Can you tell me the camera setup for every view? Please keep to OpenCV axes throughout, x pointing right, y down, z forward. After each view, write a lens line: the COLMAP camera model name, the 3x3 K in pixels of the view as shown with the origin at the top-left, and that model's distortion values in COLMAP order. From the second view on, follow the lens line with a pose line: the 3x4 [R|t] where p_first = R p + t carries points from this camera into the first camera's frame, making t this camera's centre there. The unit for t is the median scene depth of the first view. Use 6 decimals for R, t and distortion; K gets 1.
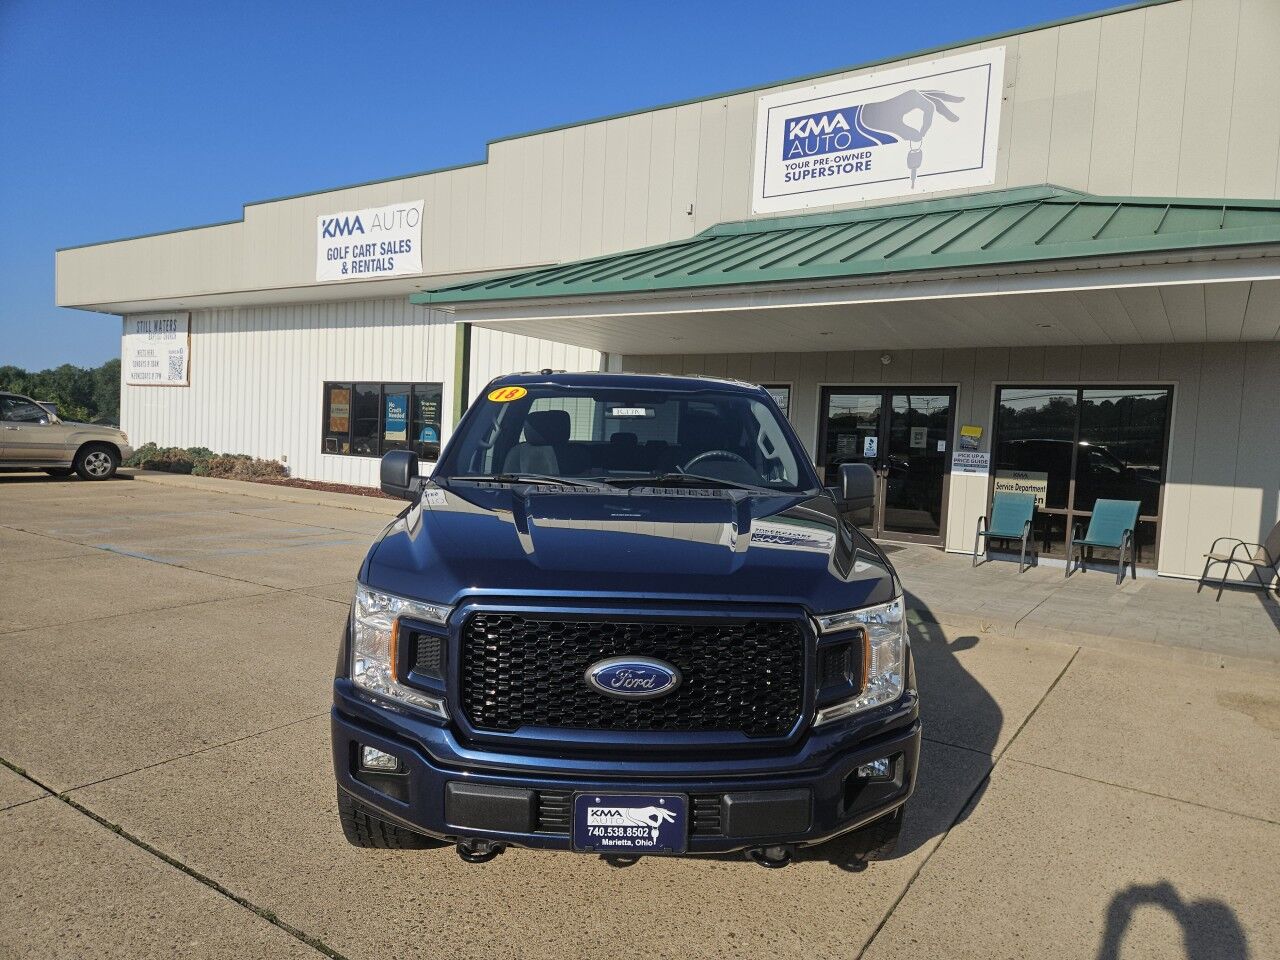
lens RADIAL K [[848.1, 0, 635.5], [0, 848.1, 487.4], [0, 0, 1]] dist [0.073758, -0.058930]
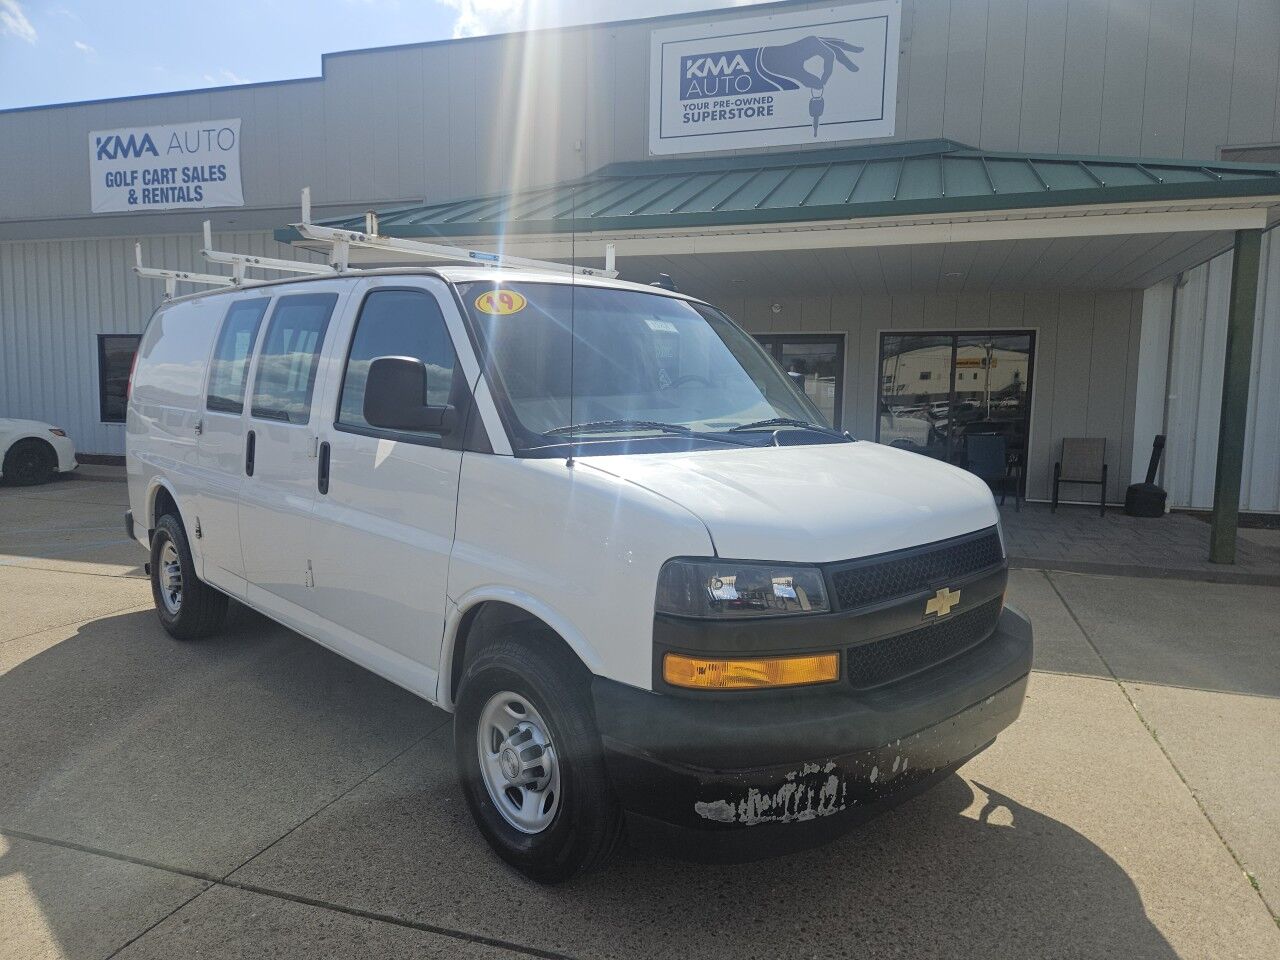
lens RADIAL K [[850.8, 0, 643.7], [0, 850.8, 484.1], [0, 0, 1]] dist [0.064610, -0.050002]
pose [[0.959369, -0.056884, 0.276360, -0.162519], [0.043237, 0.997537, 0.055231, -0.004125], [-0.278821, -0.041038, 0.959466, 0.062821]]
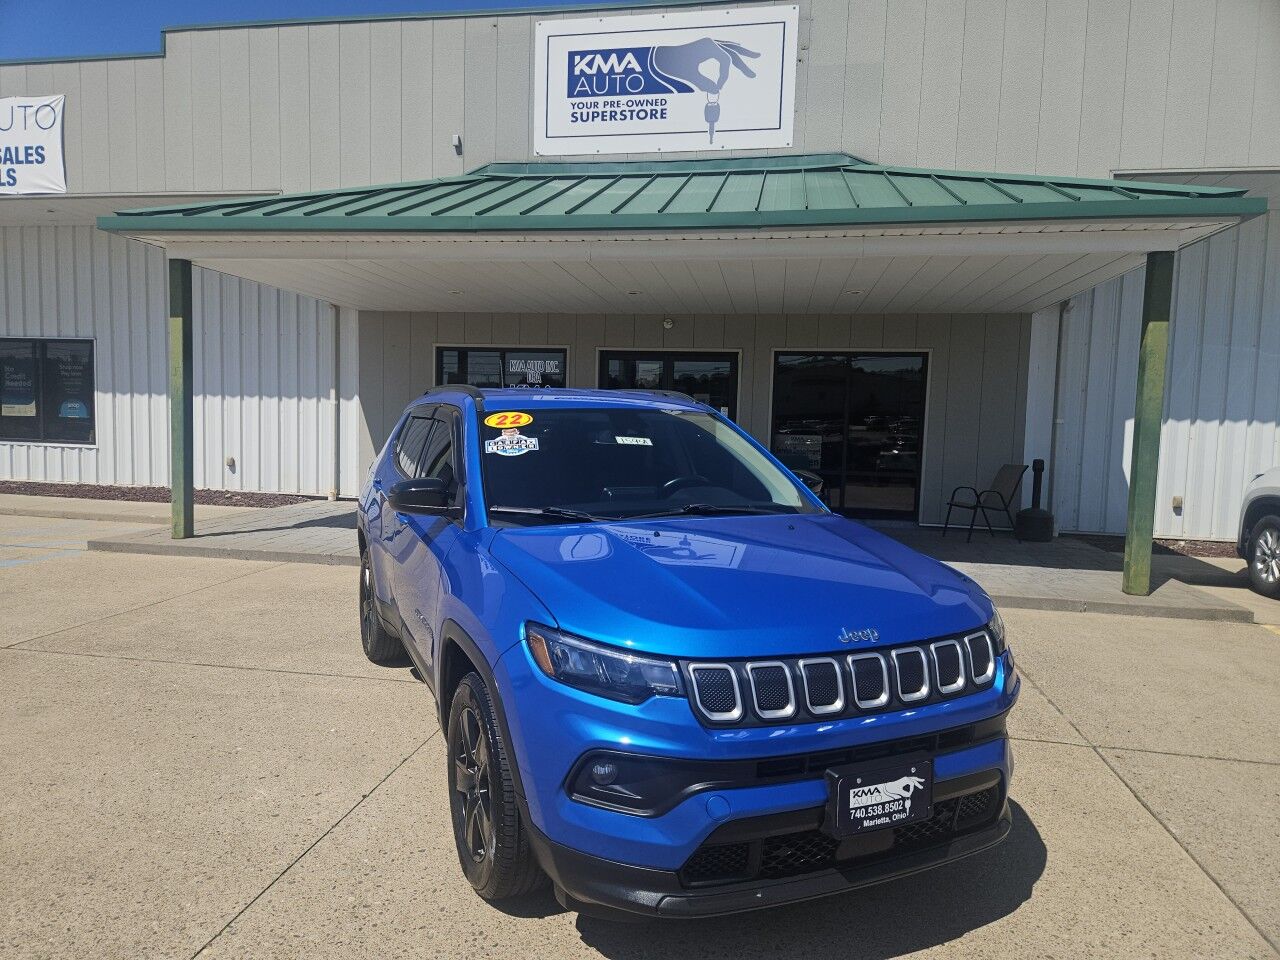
lens RADIAL K [[850.8, 0, 615.9], [0, 850.8, 486.9], [0, 0, 1]] dist [0.064610, -0.050002]
pose [[0.918743, -0.053644, 0.391194, -0.159266], [0.038920, 0.998207, 0.045479, -0.011812], [-0.392932, -0.026558, 0.919184, 0.138668]]
